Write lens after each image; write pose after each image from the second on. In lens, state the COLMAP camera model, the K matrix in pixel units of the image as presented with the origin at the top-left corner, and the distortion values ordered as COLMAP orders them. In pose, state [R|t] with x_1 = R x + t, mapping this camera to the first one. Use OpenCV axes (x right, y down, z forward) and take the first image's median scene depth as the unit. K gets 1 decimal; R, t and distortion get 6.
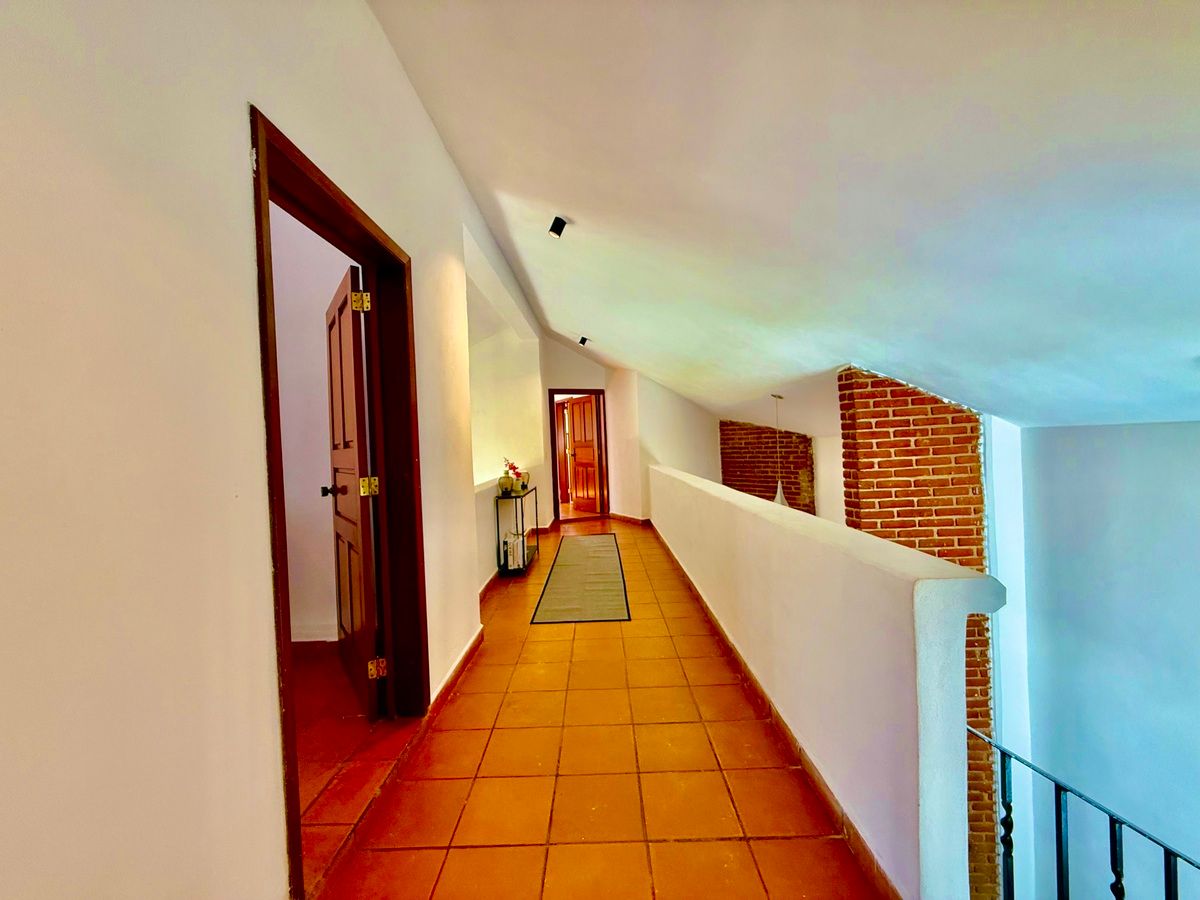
lens RADIAL K [[479.3, 0, 597.9], [0, 479.3, 446.3], [0, 0, 1]] dist [0.002152, -0.000836]
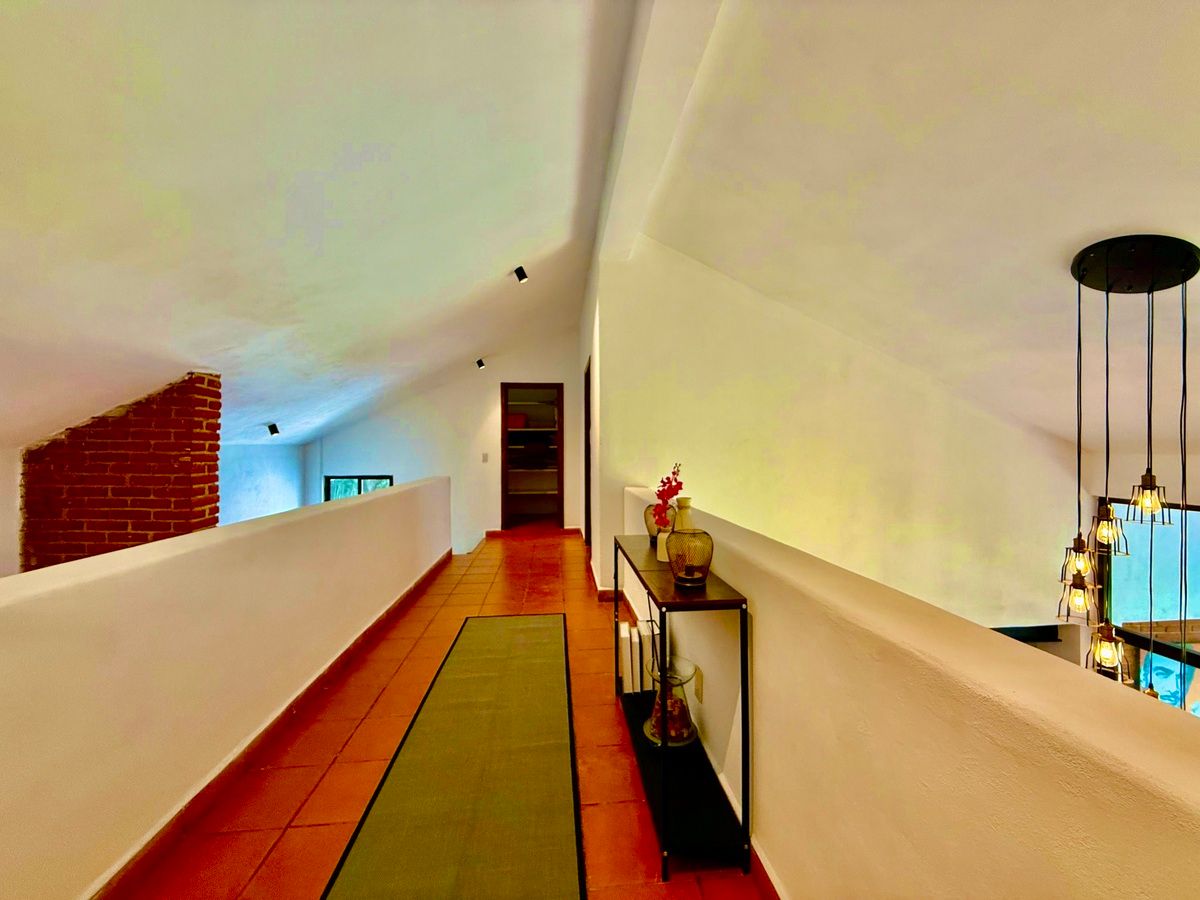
lens RADIAL K [[479.3, 0, 597.9], [0, 479.3, 446.3], [0, 0, 1]] dist [0.002152, -0.000836]
pose [[-0.994244, 0.050989, -0.094229, -0.134074], [0.050086, 0.998674, 0.011930, -0.002167], [0.094713, 0.007142, -0.995479, 2.071484]]
